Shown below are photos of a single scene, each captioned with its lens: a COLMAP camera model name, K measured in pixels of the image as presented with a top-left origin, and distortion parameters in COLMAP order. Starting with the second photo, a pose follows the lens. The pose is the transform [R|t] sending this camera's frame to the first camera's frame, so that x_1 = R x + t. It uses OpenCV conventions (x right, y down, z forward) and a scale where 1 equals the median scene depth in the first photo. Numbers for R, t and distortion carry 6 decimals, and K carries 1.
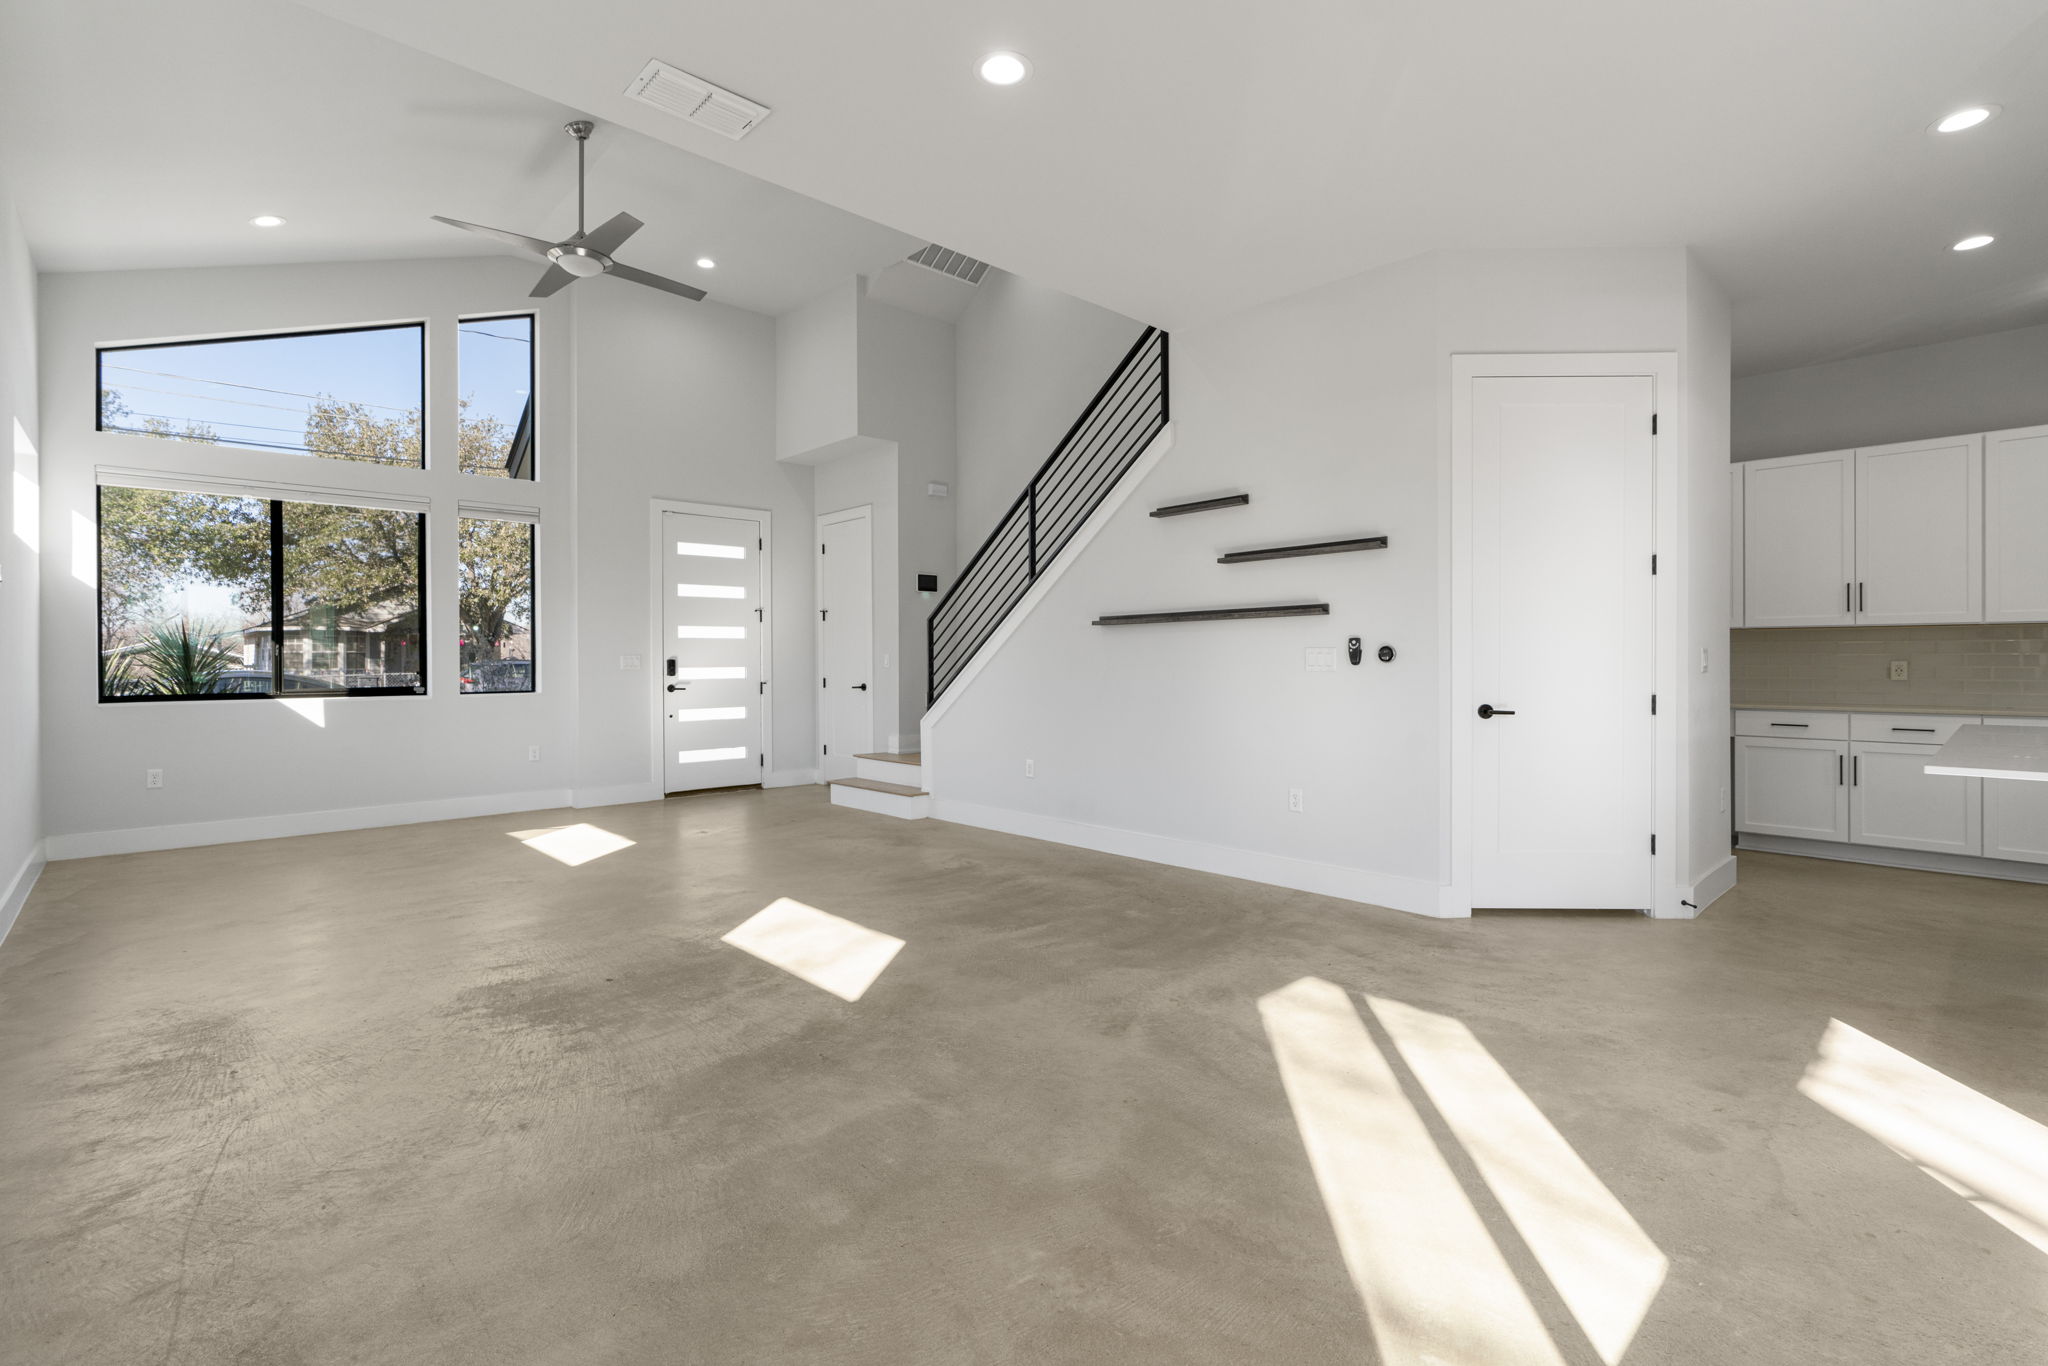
lens RADIAL K [[923.6, 0, 1020.1], [0, 923.6, 658.9], [0, 0, 1]] dist [-0.013380, 0.003591]
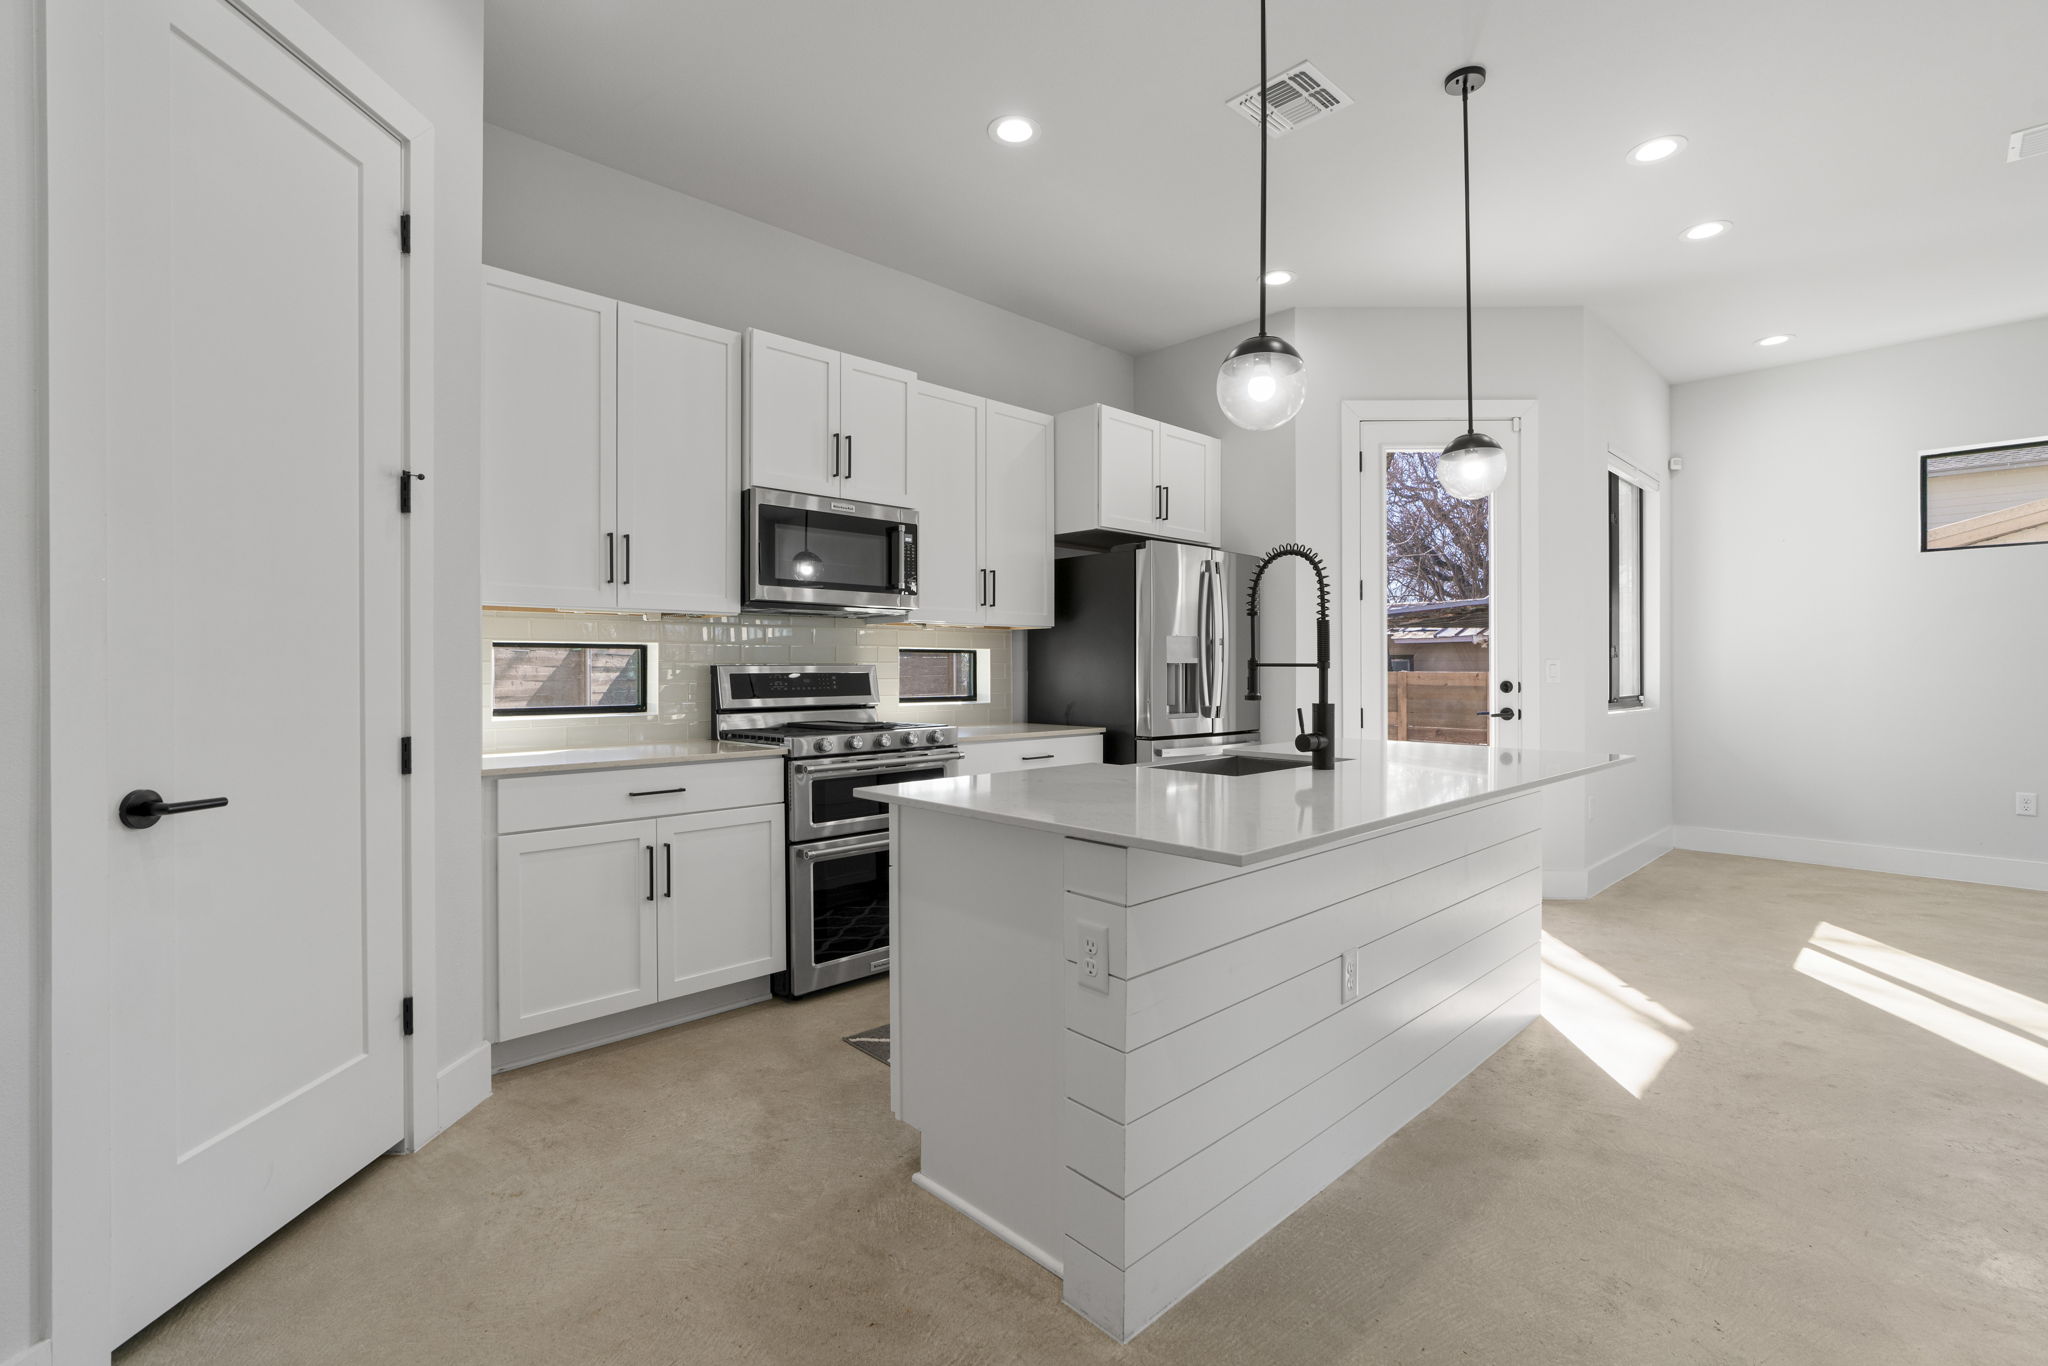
lens RADIAL K [[923.6, 0, 1016.9], [0, 923.6, 669.6], [0, 0, 1]] dist [-0.013380, 0.003591]
pose [[-0.999836, 0.005270, -0.017313, 1.091941], [0.005242, 0.999985, 0.001661, -0.004141], [0.017321, 0.001570, -0.999849, 1.315849]]
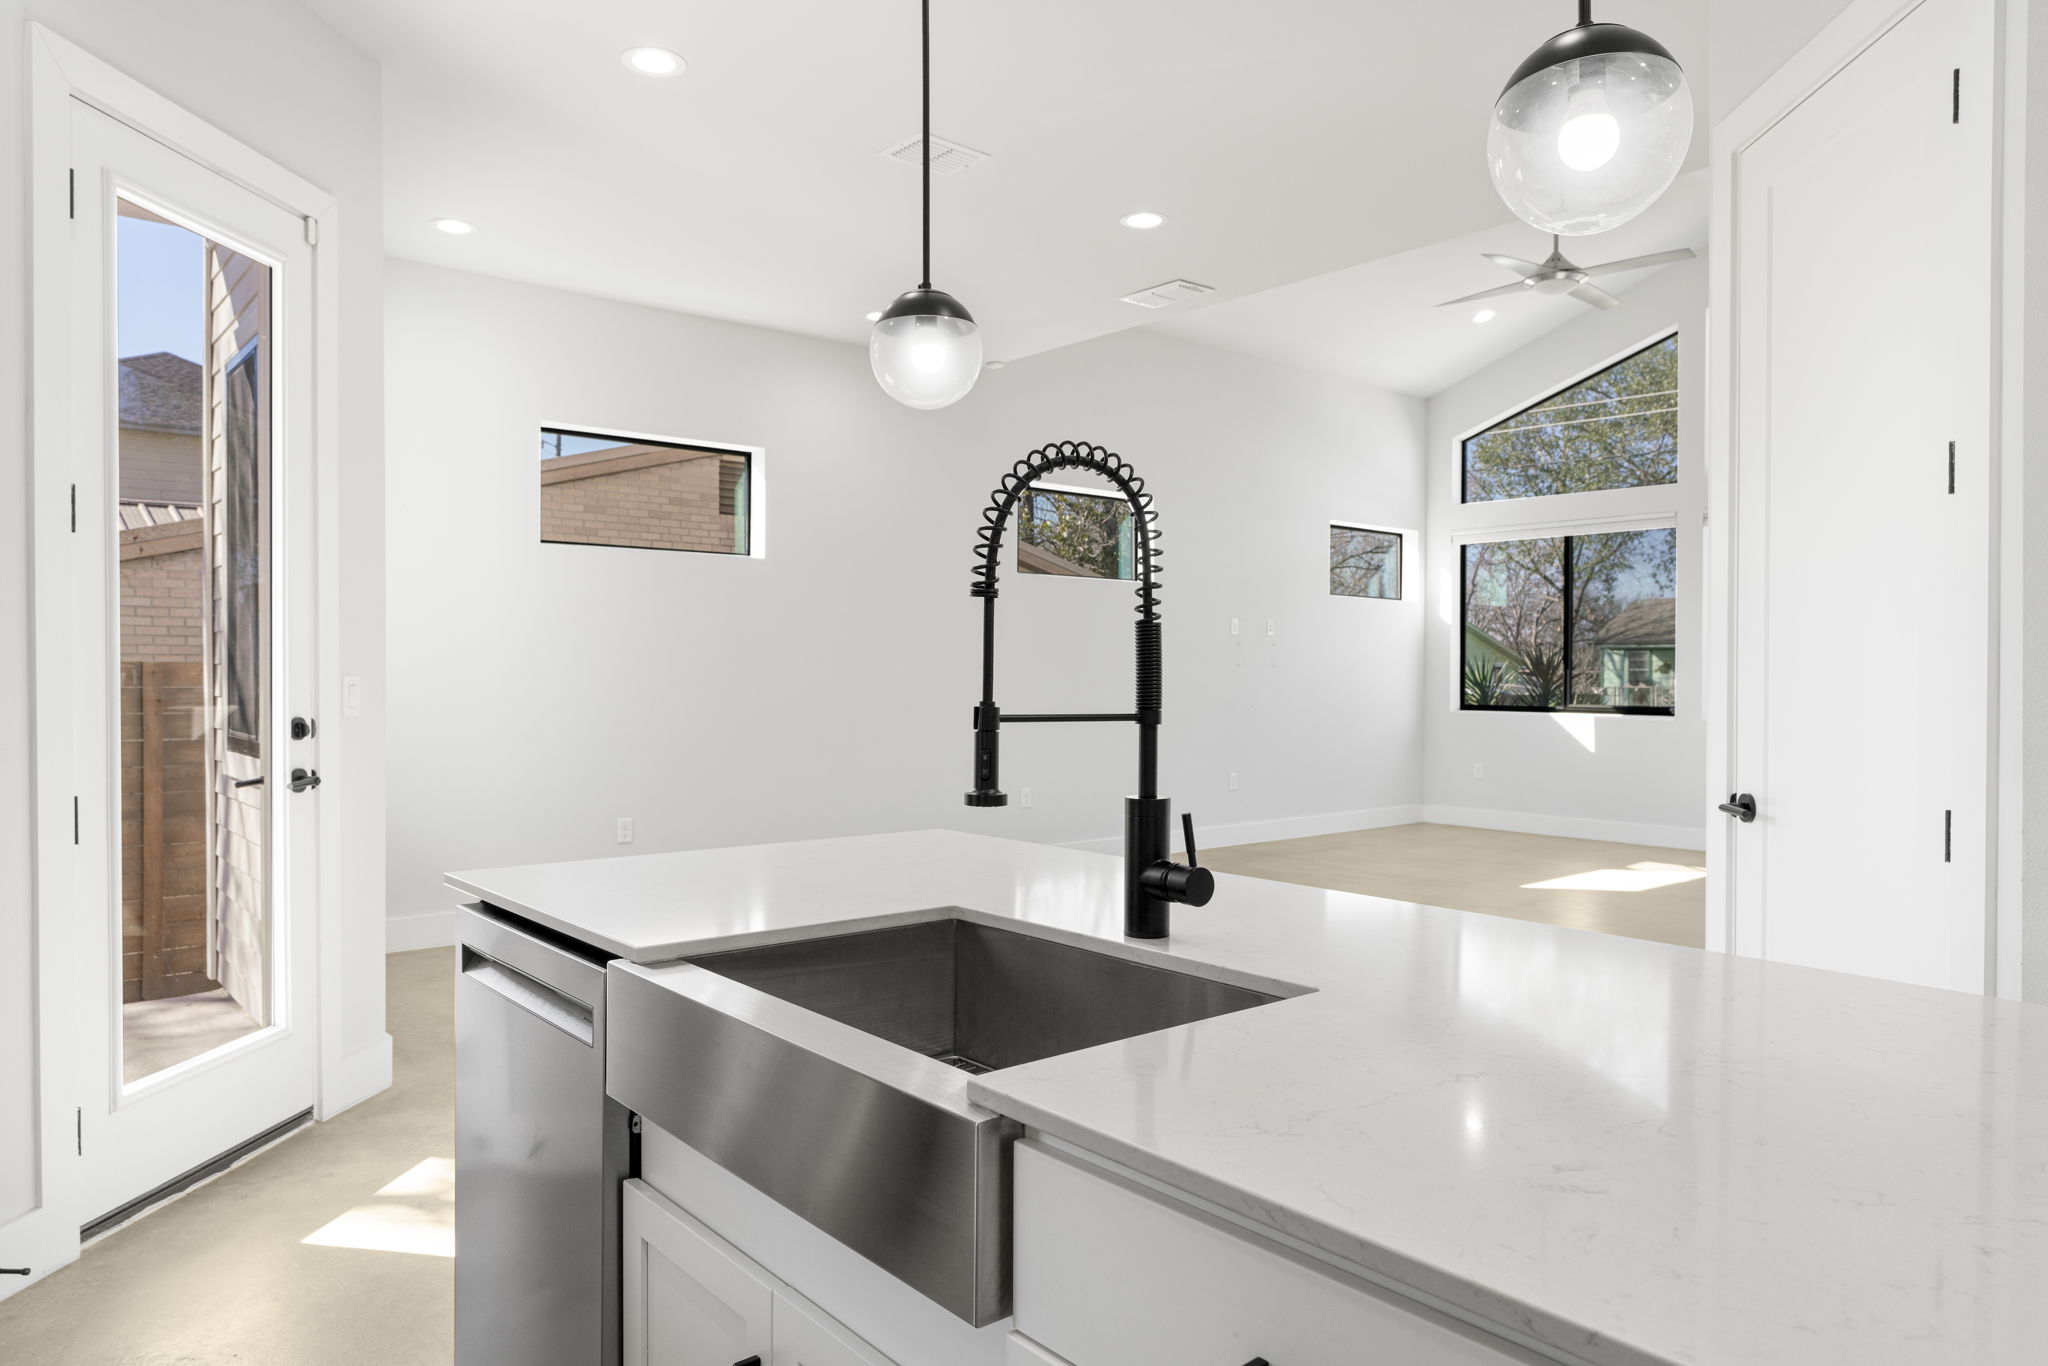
lens RADIAL K [[1303.7, 0, 1024.0], [0, 1303.7, 678.9], [0, 0, 1]] dist [-0.004106, -0.004430]
pose [[-0.037416, 0.011676, -0.999232, 1.292103], [-0.004957, 0.999917, 0.011870, -0.022187], [0.999287, 0.005397, -0.037355, 0.677377]]
